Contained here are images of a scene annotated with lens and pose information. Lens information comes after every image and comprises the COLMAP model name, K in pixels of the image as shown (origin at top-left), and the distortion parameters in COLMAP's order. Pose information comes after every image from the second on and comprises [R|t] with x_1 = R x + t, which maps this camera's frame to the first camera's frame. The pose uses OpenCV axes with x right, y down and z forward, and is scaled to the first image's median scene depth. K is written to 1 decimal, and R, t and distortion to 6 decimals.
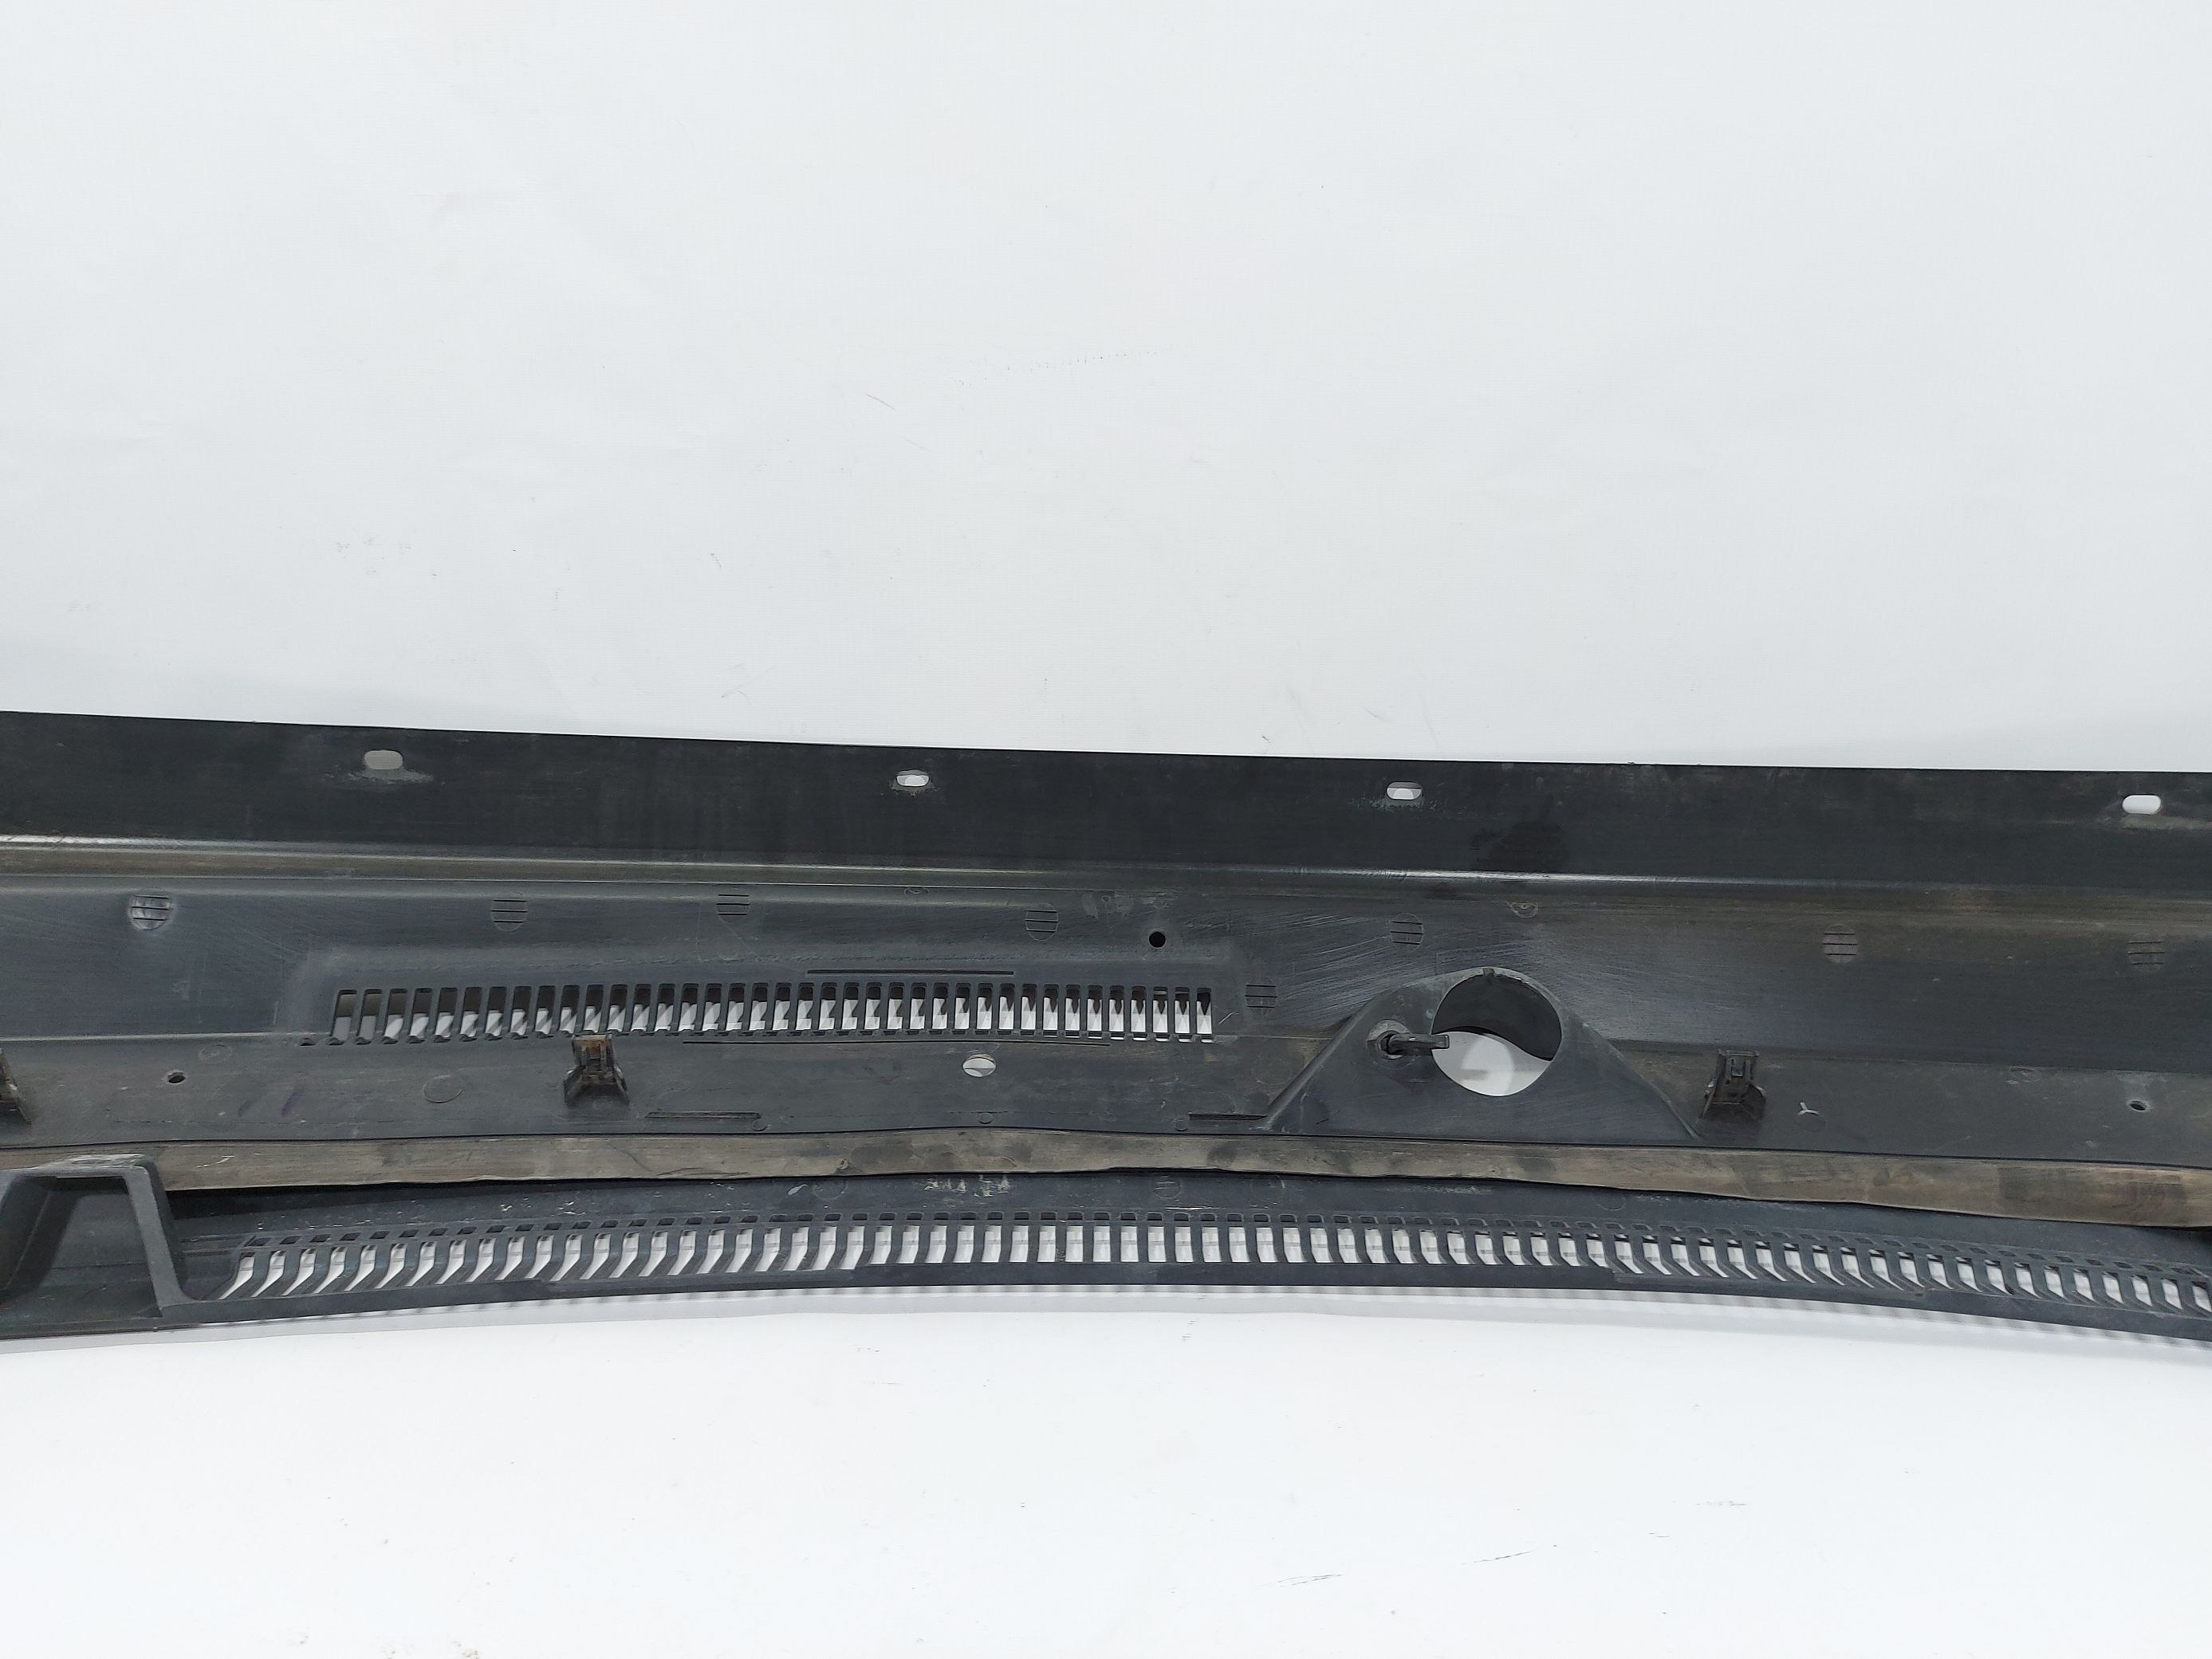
lens RADIAL K [[1579.8, 0, 1106.0], [0, 1579.8, 829.5], [0, 0, 1]] dist [0.085424, -0.124714]
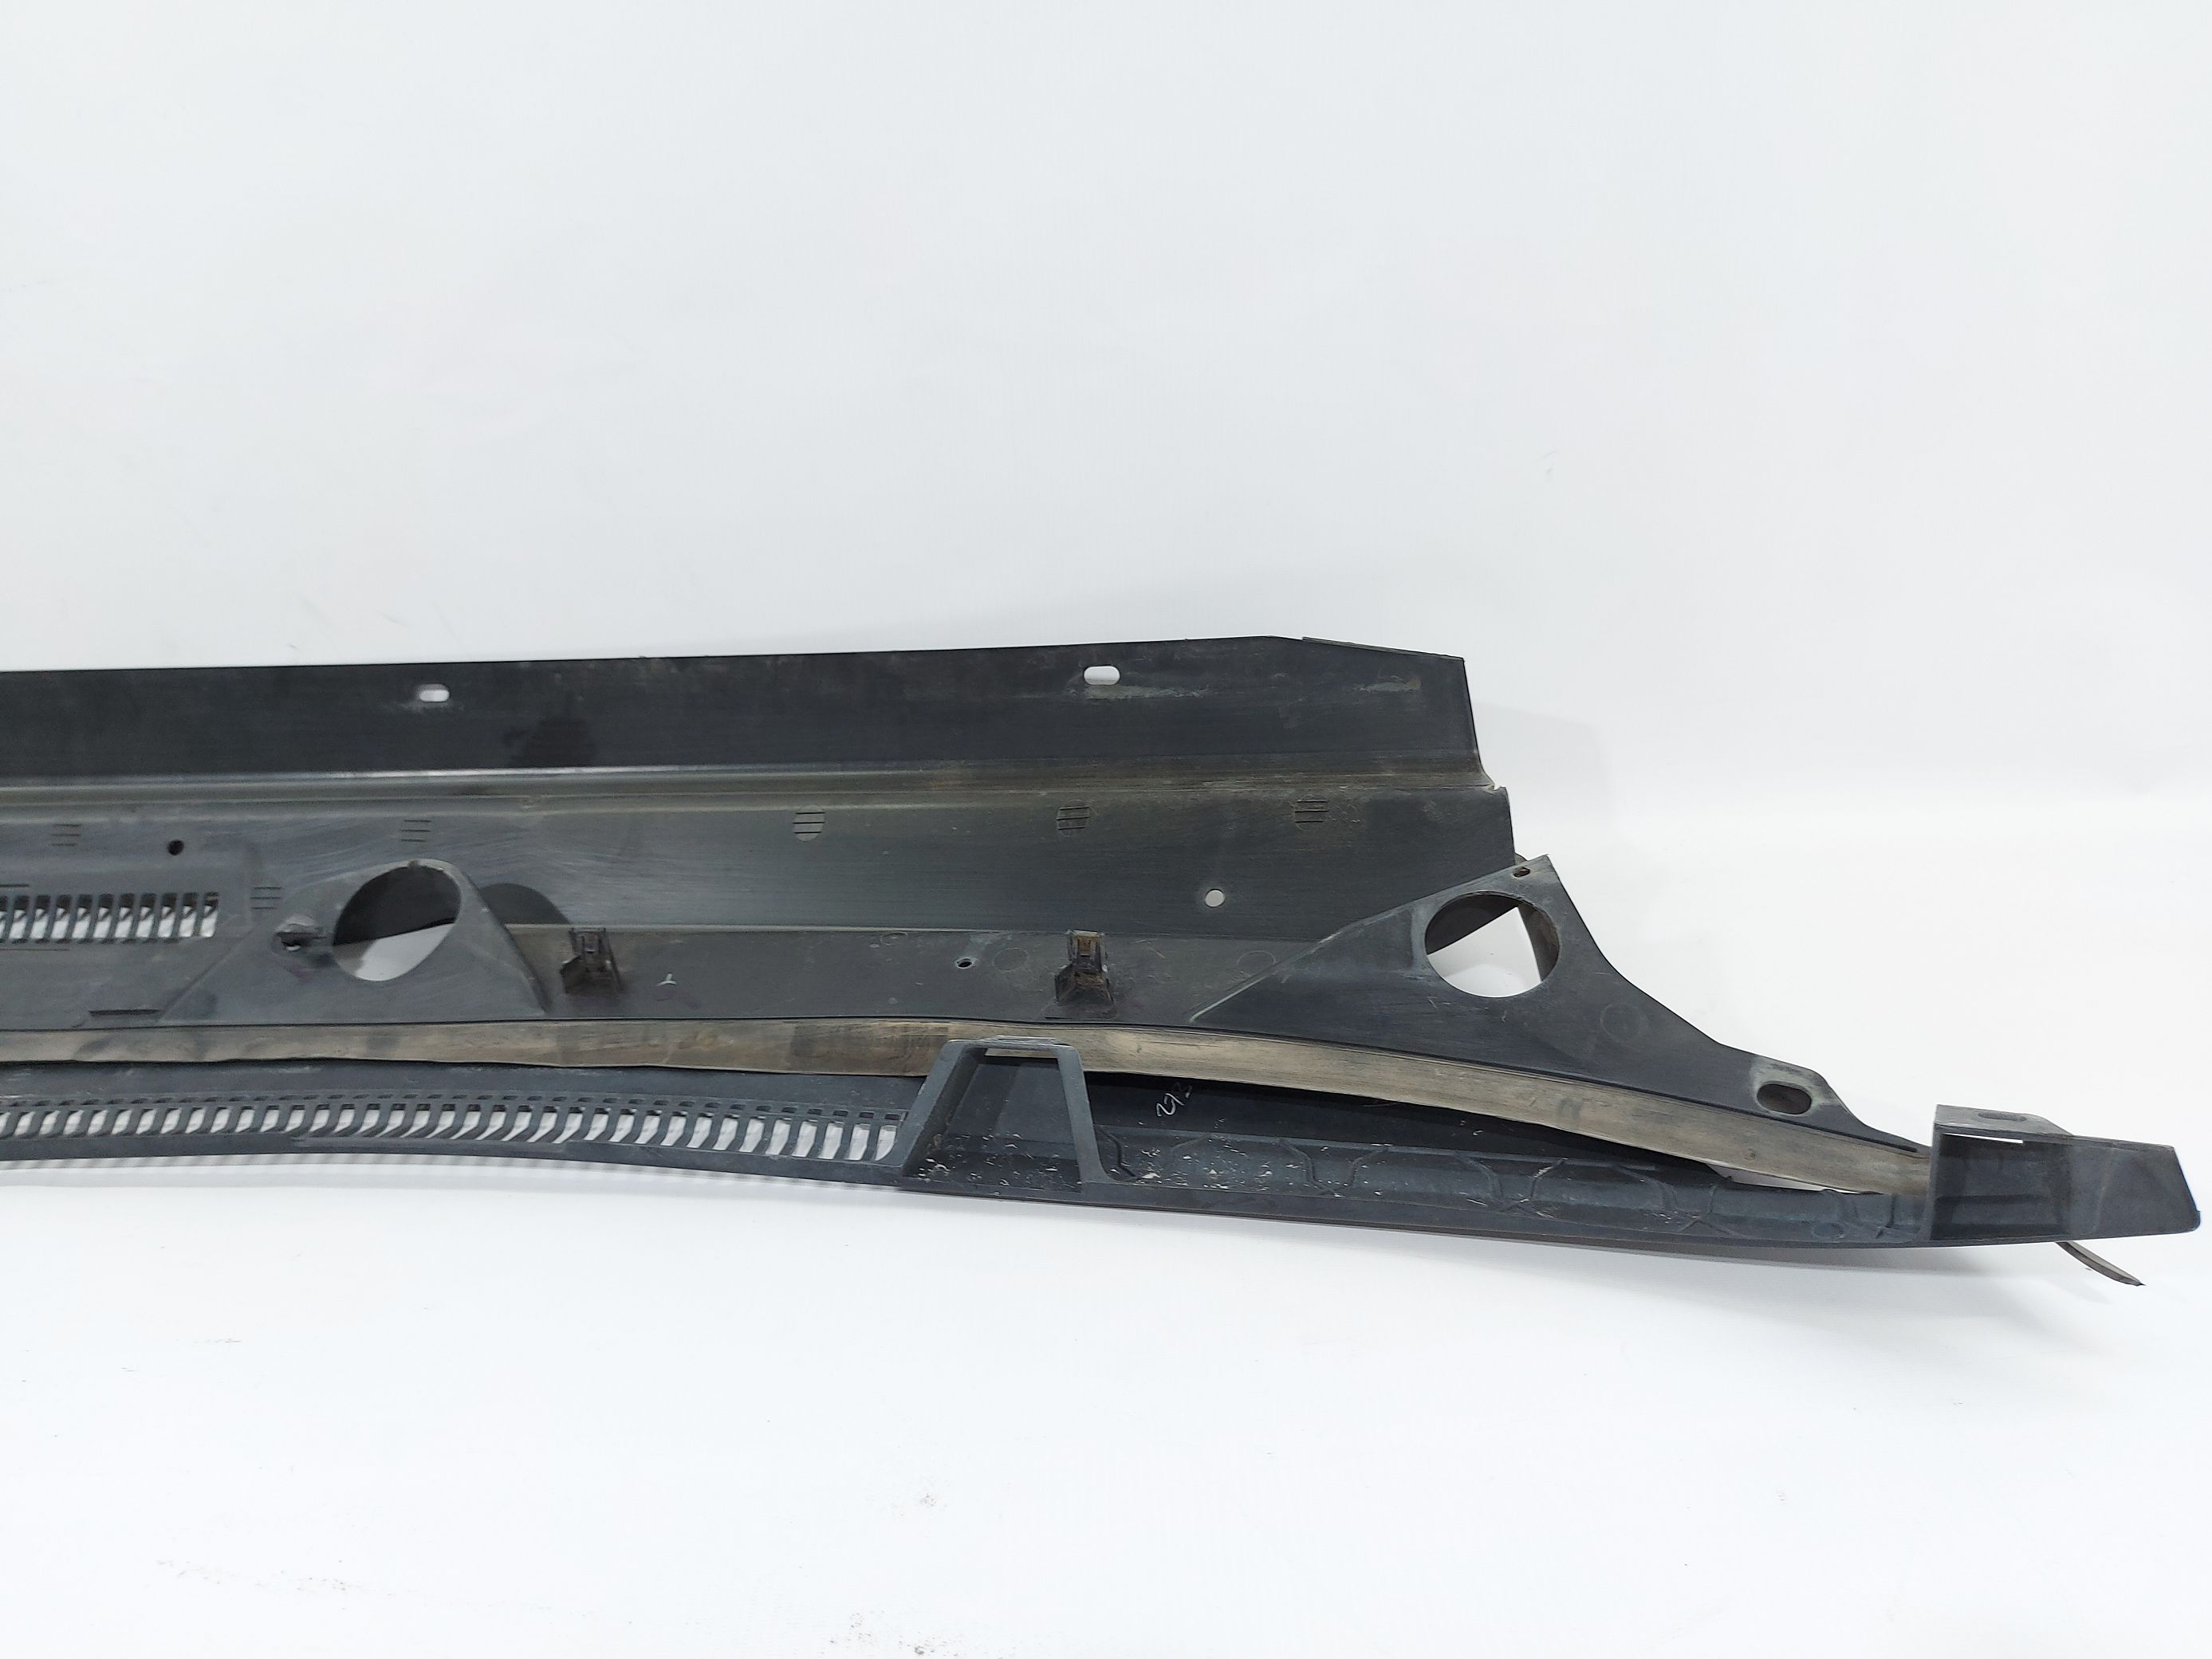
lens RADIAL K [[1579.8, 0, 1106.0], [0, 1579.8, 829.5], [0, 0, 1]] dist [0.085424, -0.124714]
pose [[0.998171, -0.042485, -0.043011, 0.731060], [0.044505, 0.997896, 0.047139, 0.037880], [0.040918, -0.048967, 0.997962, -0.022483]]
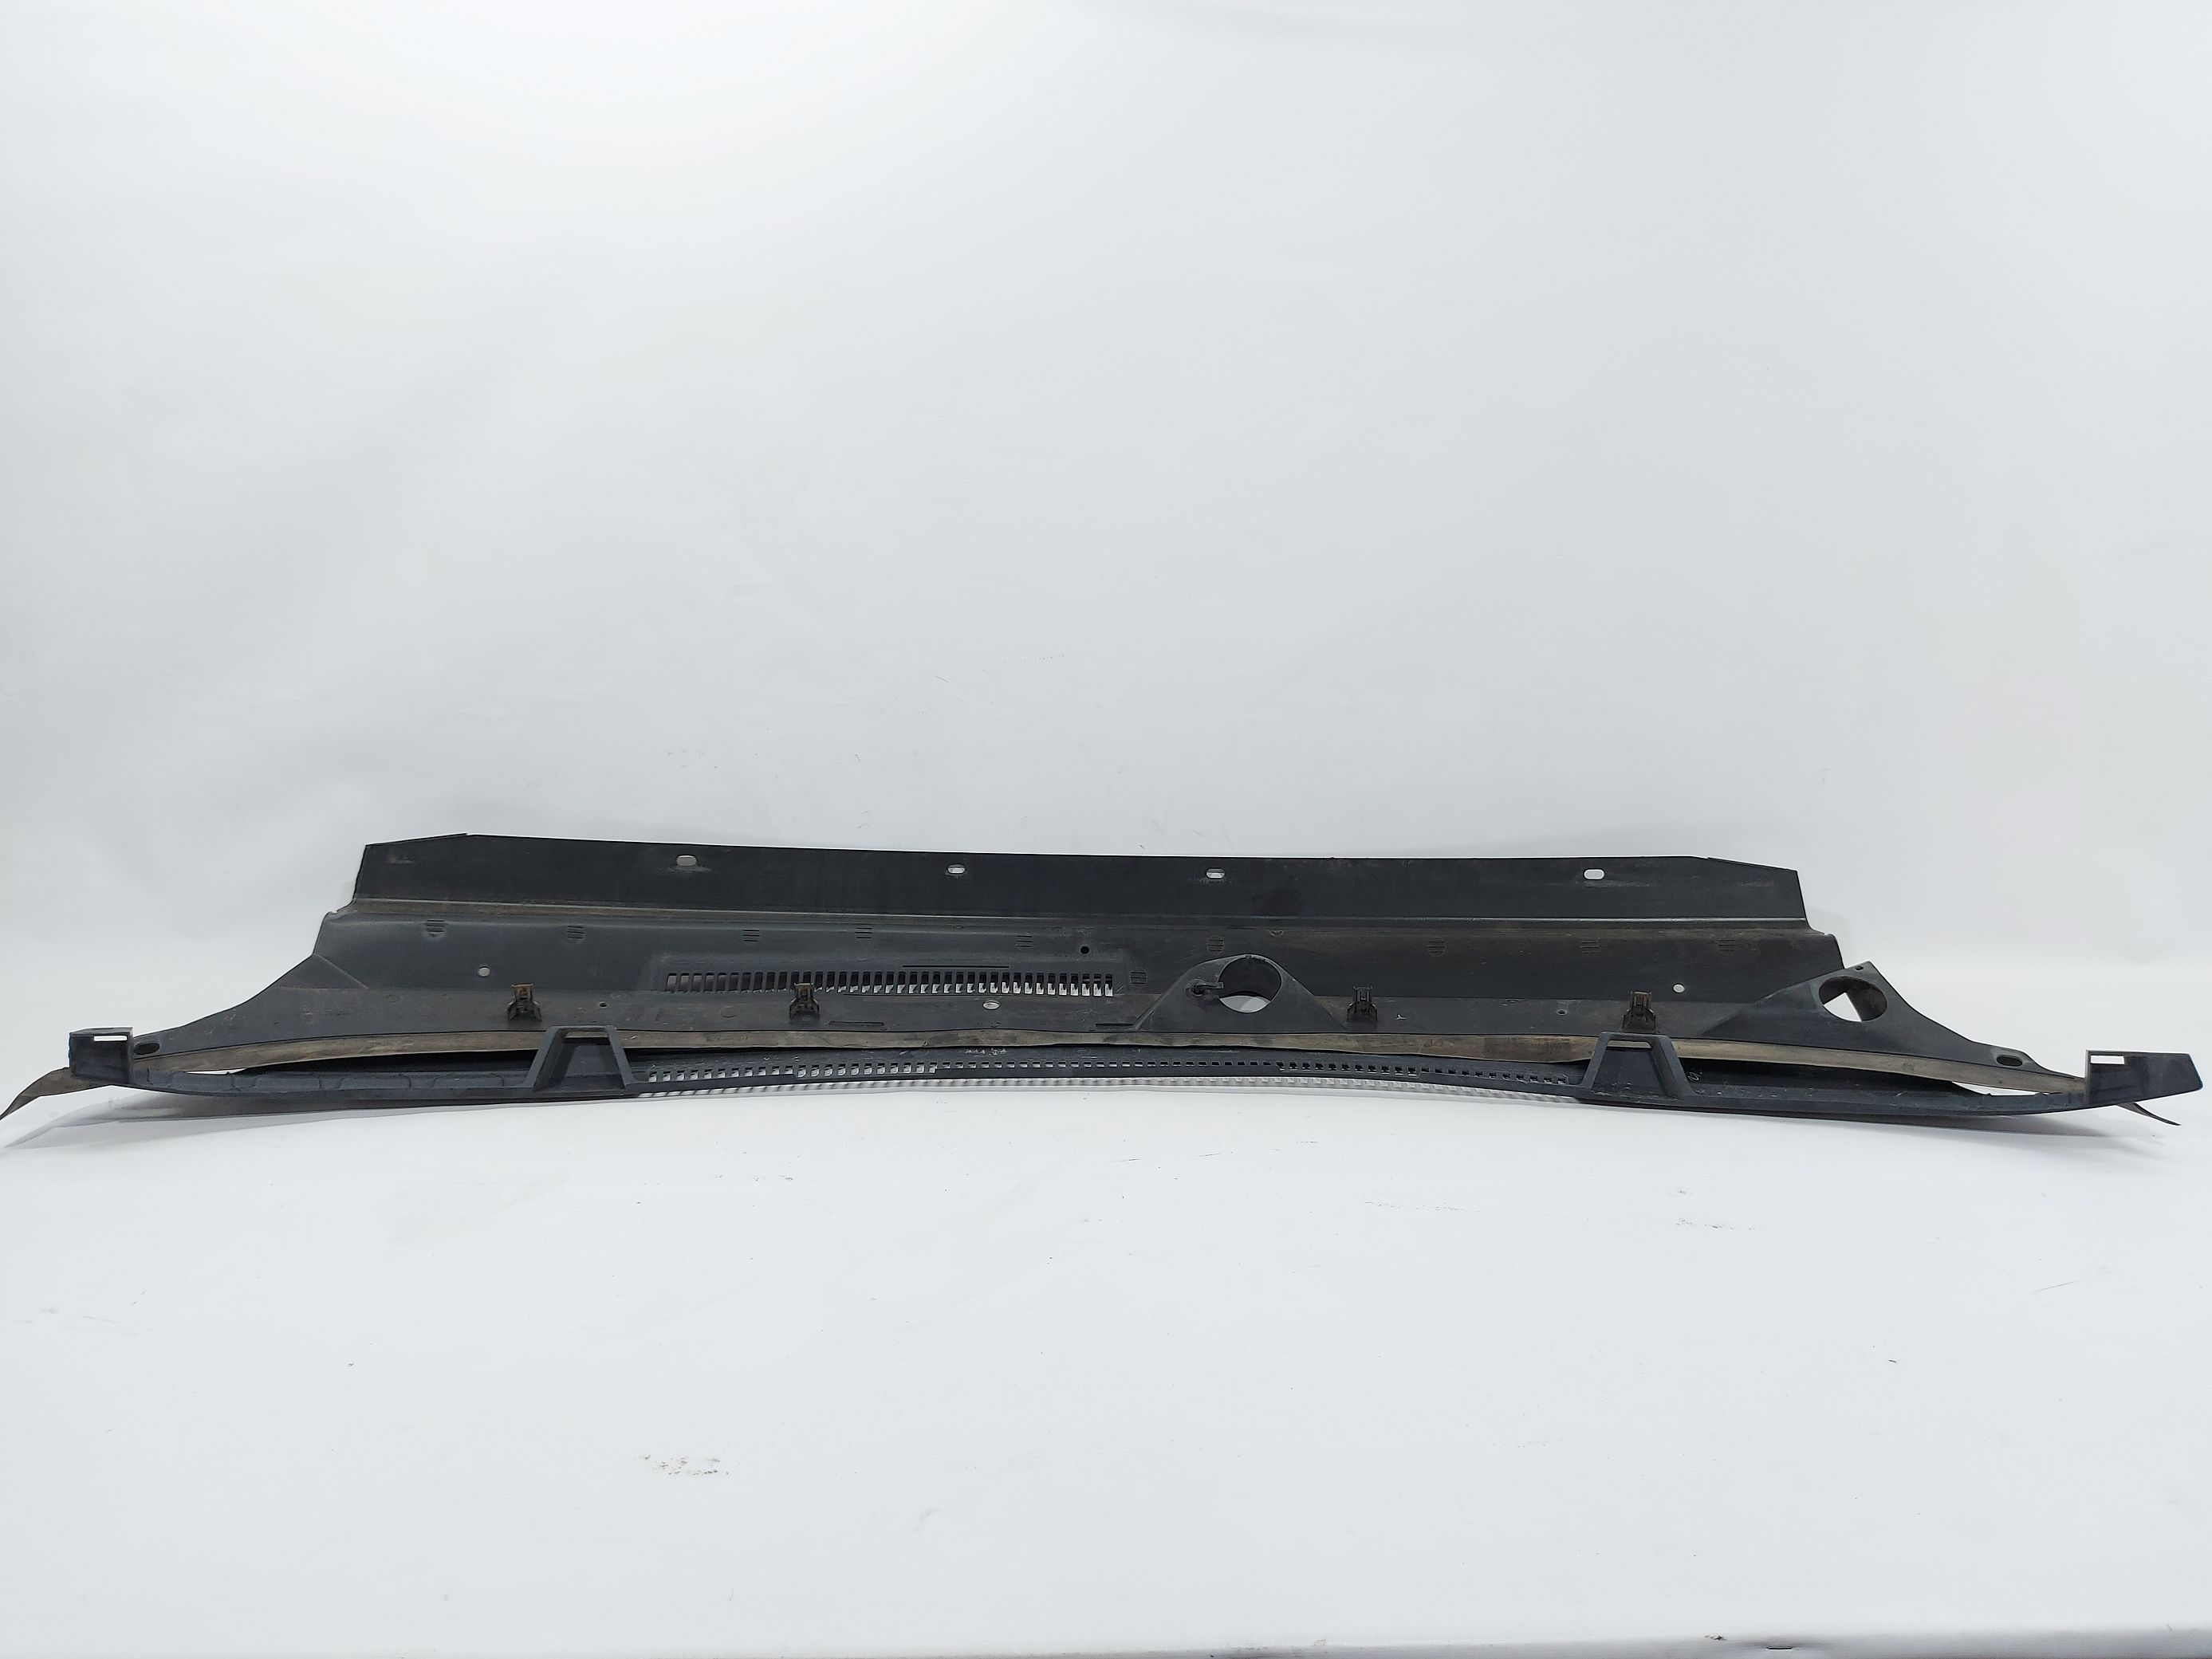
lens RADIAL K [[1579.8, 0, 1106.0], [0, 1579.8, 829.5], [0, 0, 1]] dist [0.085424, -0.124714]
pose [[0.999914, -0.010870, -0.007275, 0.078210], [0.009760, 0.990352, -0.138228, 0.201435], [0.008707, 0.138145, 0.990374, -0.965929]]
